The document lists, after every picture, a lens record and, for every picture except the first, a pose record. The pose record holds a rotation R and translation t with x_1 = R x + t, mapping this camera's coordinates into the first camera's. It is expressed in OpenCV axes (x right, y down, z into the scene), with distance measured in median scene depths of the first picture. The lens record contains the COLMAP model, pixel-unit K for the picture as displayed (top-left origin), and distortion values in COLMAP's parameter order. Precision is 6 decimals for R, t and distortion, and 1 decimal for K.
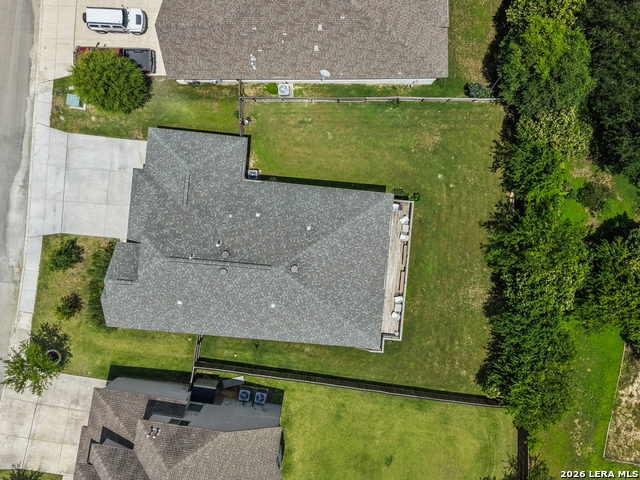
lens RADIAL K [[433.0, 0, 322.4], [0, 433.0, 236.1], [0, 0, 1]] dist [0.003040, -0.000366]
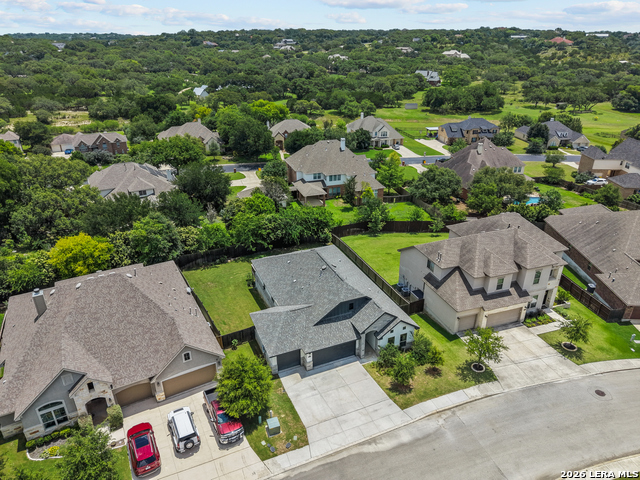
lens RADIAL K [[433.0, 0, 322.4], [0, 433.0, 236.1], [0, 0, 1]] dist [0.003040, -0.000366]
pose [[-0.481681, -0.408310, 0.775413, -1.206431], [0.875975, -0.198568, 0.439589, -0.559790], [-0.025516, 0.890984, 0.453316, 0.138296]]
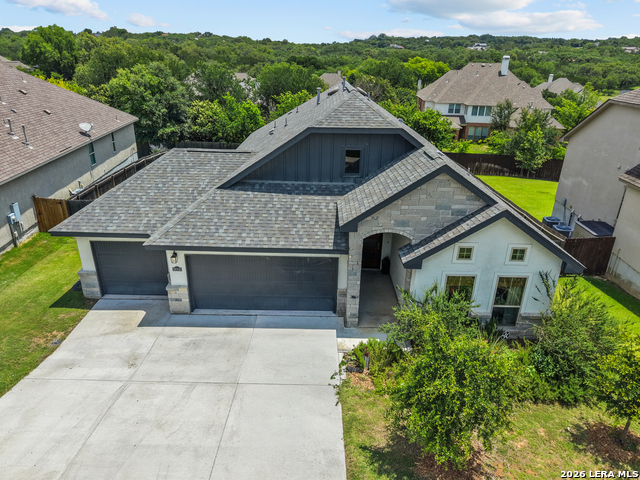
lens RADIAL K [[433.0, 0, 322.4], [0, 433.0, 236.1], [0, 0, 1]] dist [0.003040, -0.000366]
pose [[-0.088434, -0.420165, 0.903128, -0.747961], [0.995607, -0.009299, 0.093164, -0.041815], [-0.030746, 0.907400, 0.419142, 0.782892]]
